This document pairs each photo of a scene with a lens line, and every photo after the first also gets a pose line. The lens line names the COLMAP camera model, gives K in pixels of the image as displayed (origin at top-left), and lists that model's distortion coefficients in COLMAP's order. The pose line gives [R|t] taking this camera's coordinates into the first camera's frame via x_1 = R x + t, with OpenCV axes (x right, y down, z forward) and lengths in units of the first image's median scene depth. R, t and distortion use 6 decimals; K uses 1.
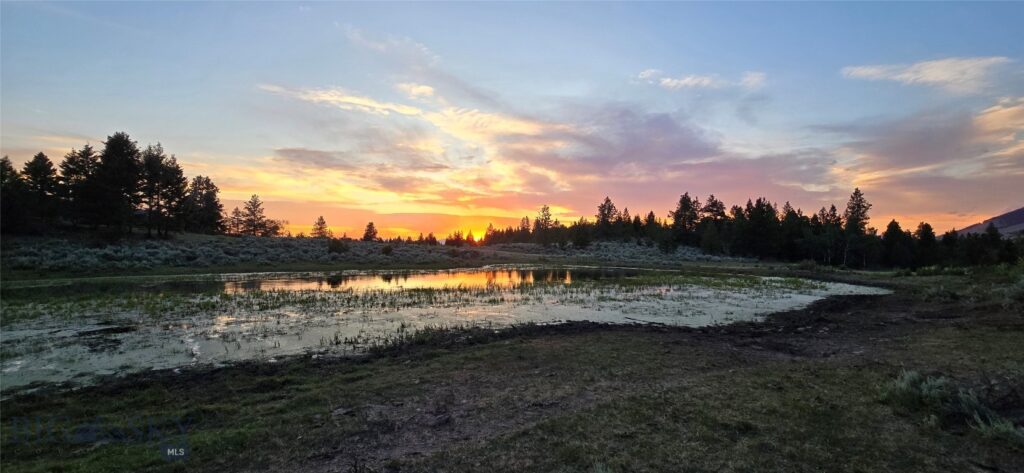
lens RADIAL K [[409.5, 0, 512.0], [0, 409.5, 236.5], [0, 0, 1]] dist [-0.002189, -0.000349]
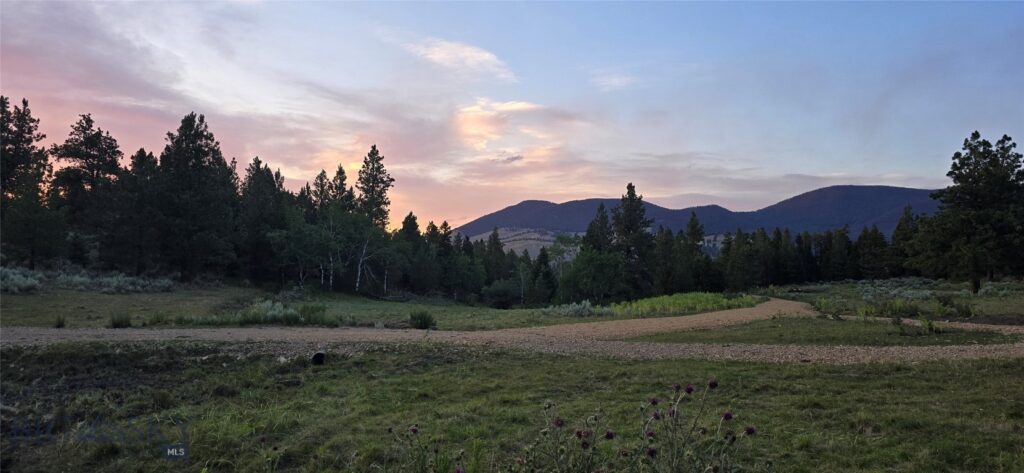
lens RADIAL K [[623.8, 0, 512.0], [0, 623.8, 236.5], [0, 0, 1]] dist [0.068874, -0.057505]
pose [[0.573119, 0.047196, 0.818112, 0.237786], [-0.050425, 0.998479, -0.022276, 0.009525], [-0.817919, -0.028487, 0.574628, 0.320009]]
